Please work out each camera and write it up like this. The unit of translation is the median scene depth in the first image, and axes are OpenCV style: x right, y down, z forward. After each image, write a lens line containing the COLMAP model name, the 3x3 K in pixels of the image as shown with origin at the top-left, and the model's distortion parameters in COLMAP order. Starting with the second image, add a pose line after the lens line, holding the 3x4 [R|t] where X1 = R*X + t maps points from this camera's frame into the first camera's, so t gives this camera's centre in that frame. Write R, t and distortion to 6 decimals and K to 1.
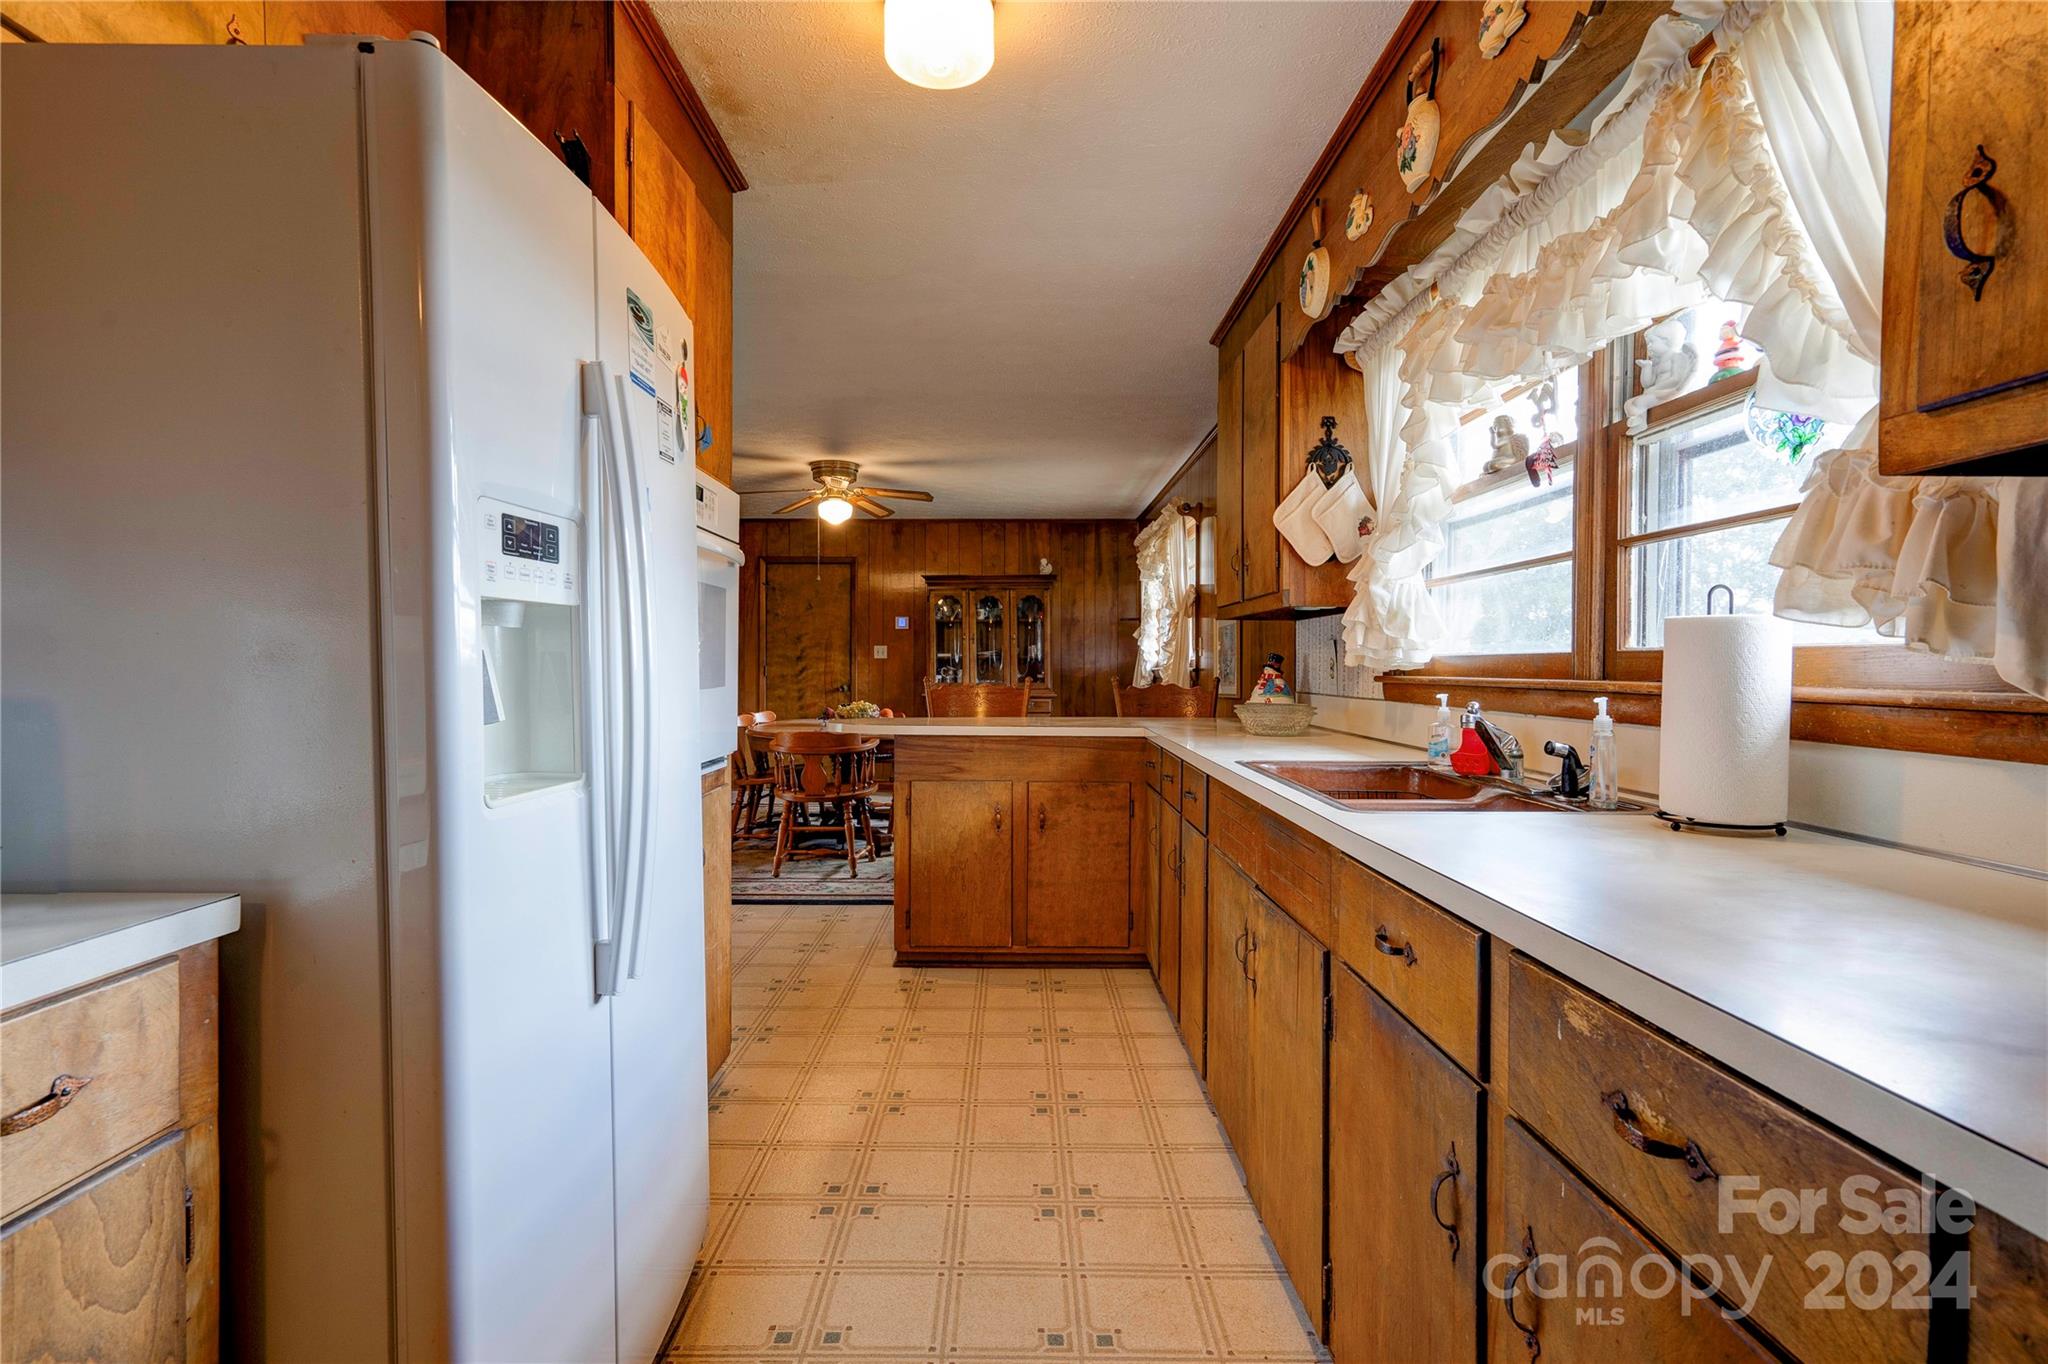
lens RADIAL K [[939.4, 0, 1022.5], [0, 939.4, 686.1], [0, 0, 1]] dist [0.009137, 0.003364]
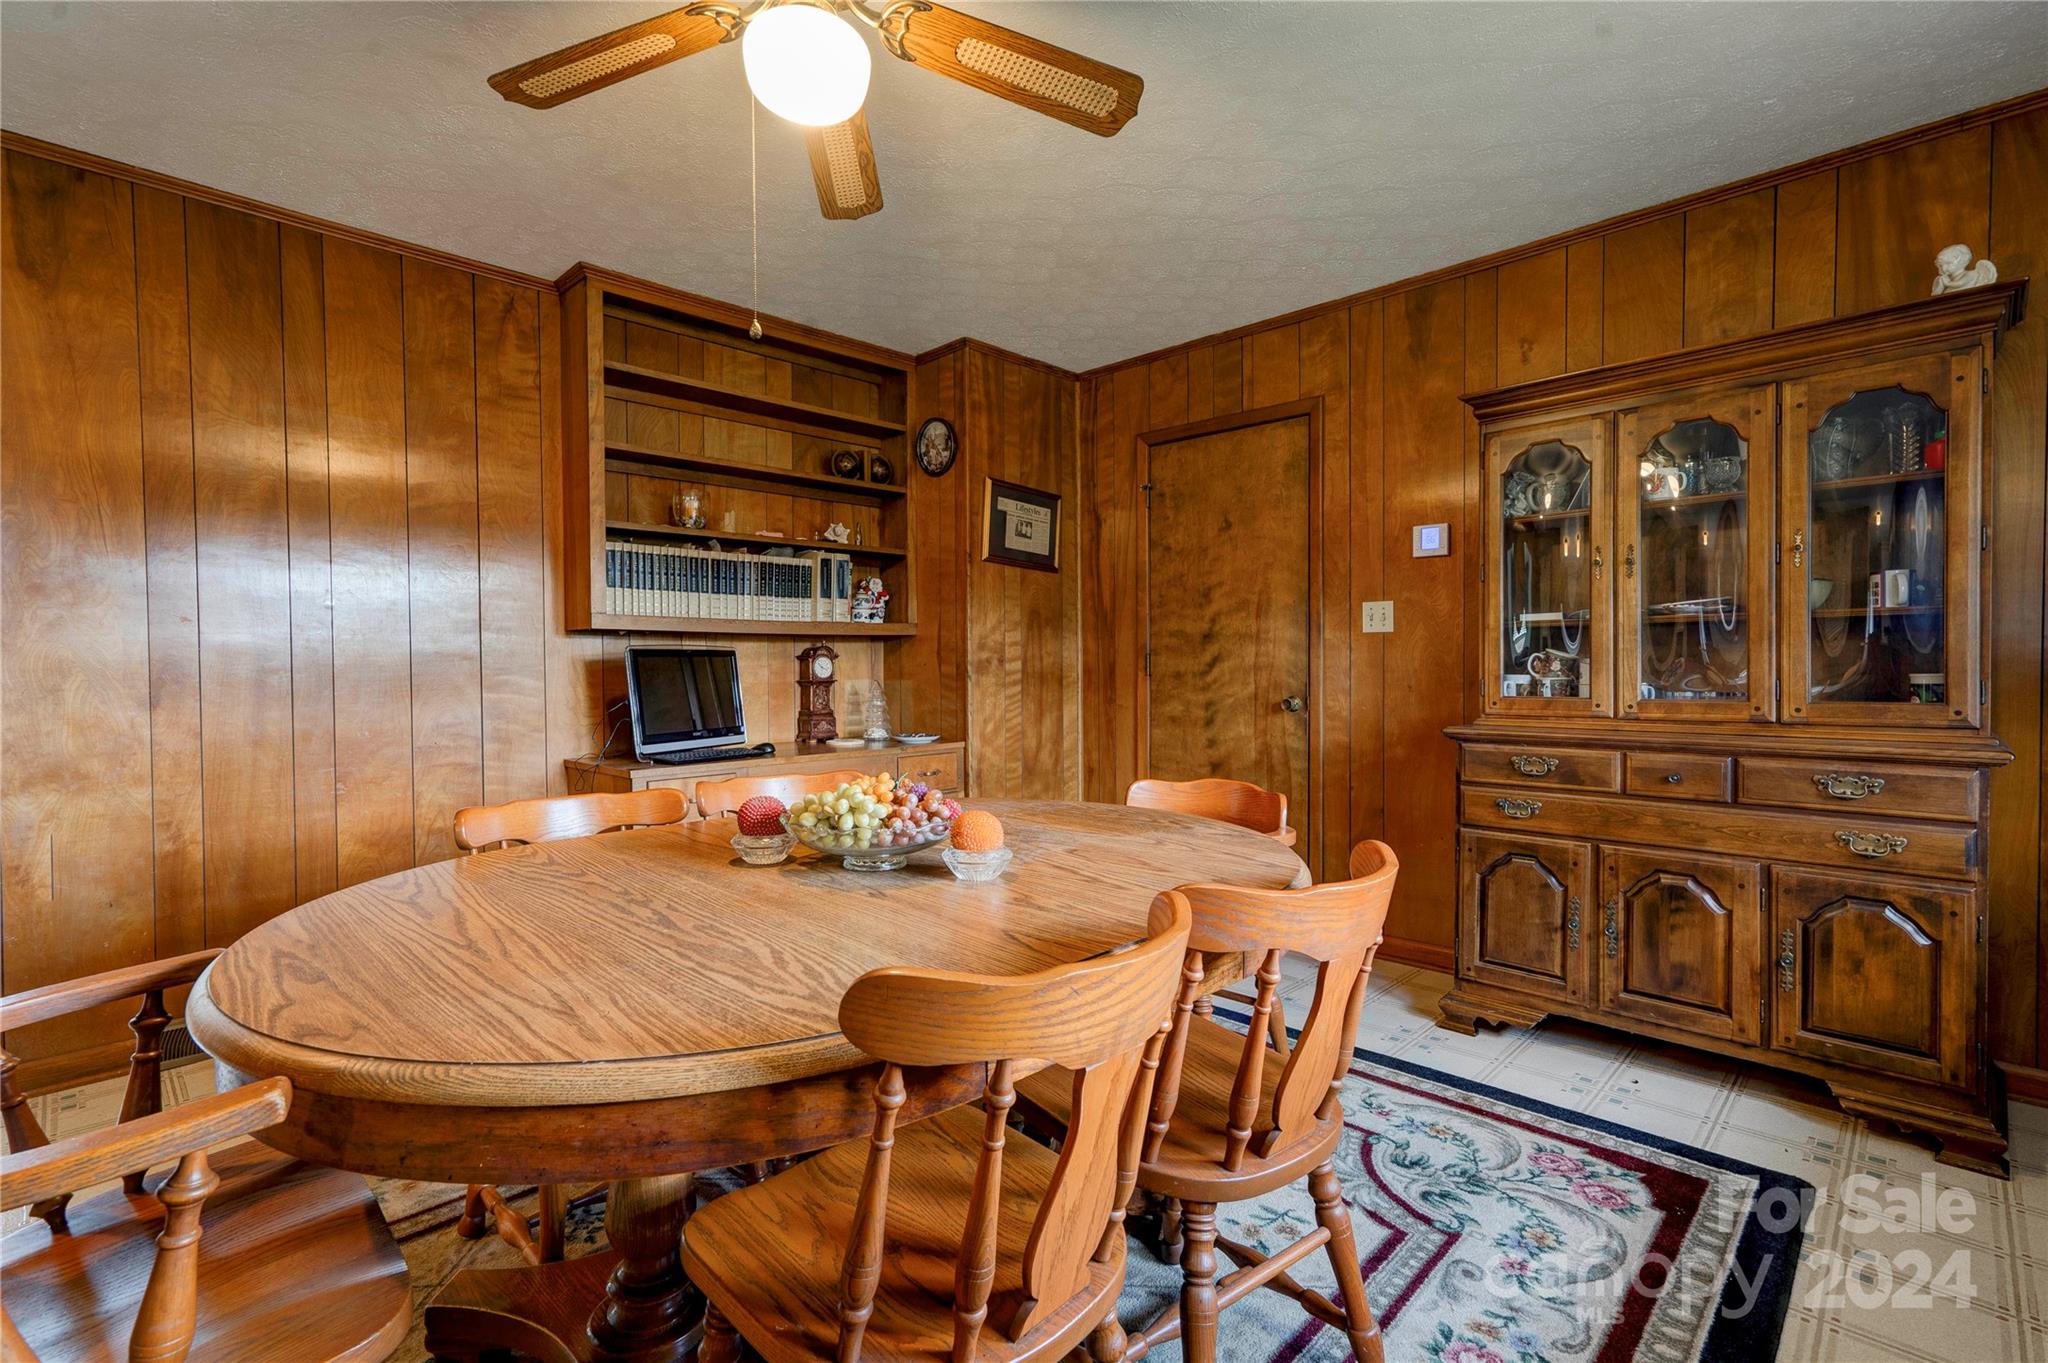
lens RADIAL K [[939.4, 0, 1017.7], [0, 939.4, 673.8], [0, 0, 1]] dist [0.009137, 0.003364]
pose [[0.715261, 0.004310, -0.698844, 0.022573], [-0.009095, 0.999954, -0.003141, -0.008852], [0.698798, 0.008603, 0.715267, 0.599902]]
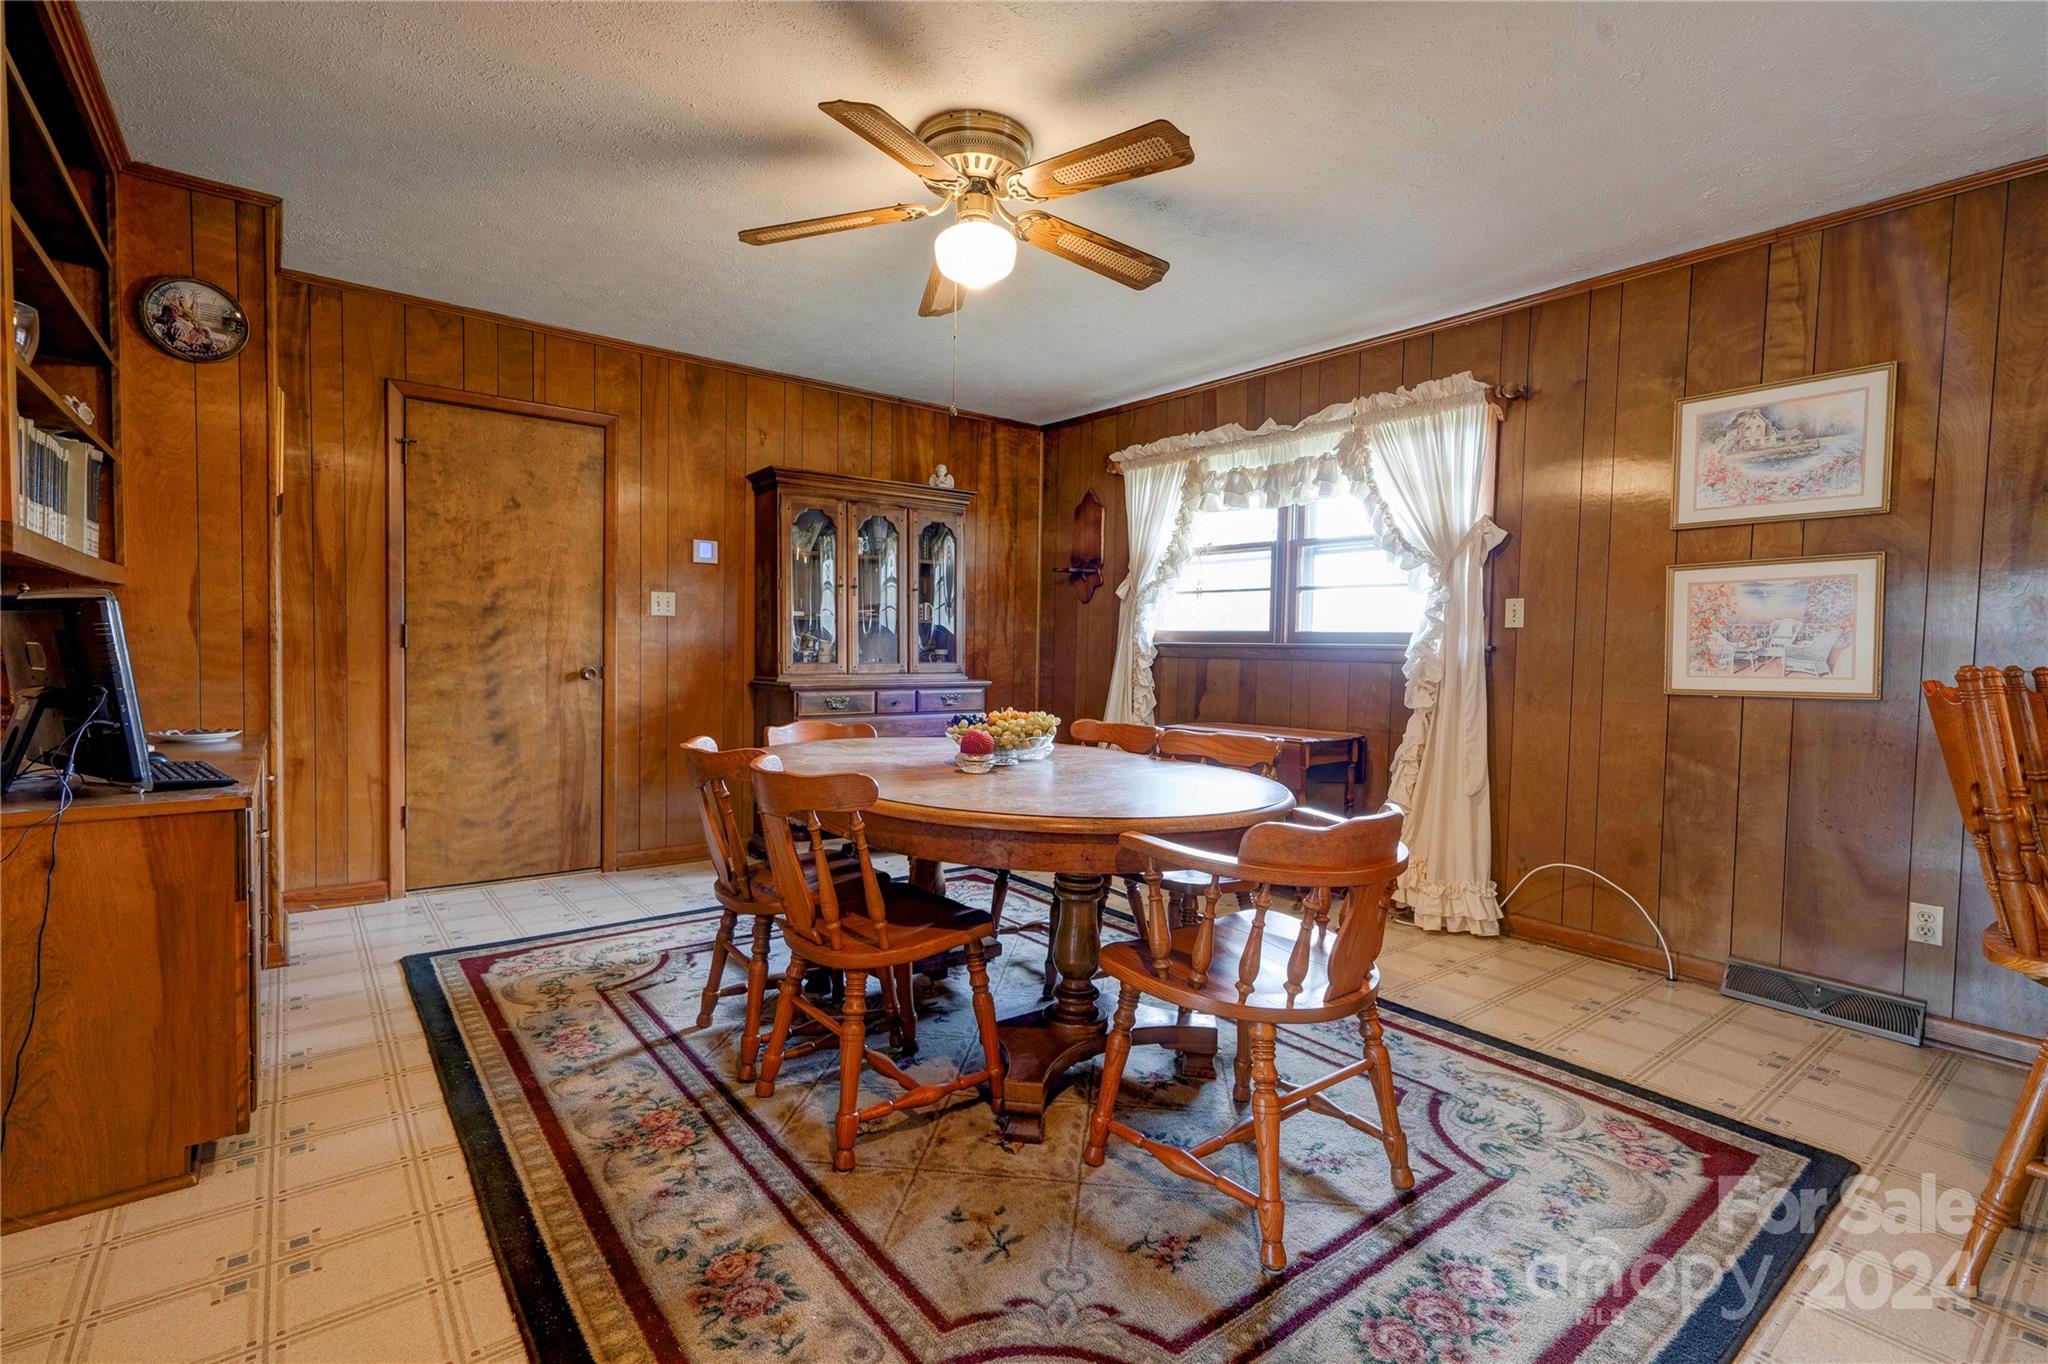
lens RADIAL K [[939.4, 0, 1014.0], [0, 939.4, 689.4], [0, 0, 1]] dist [0.009137, 0.003364]
pose [[0.788674, -0.014857, 0.614632, -0.322096], [-0.003151, 0.999597, 0.028207, -0.003757], [-0.614804, -0.024183, 0.788309, 0.460210]]
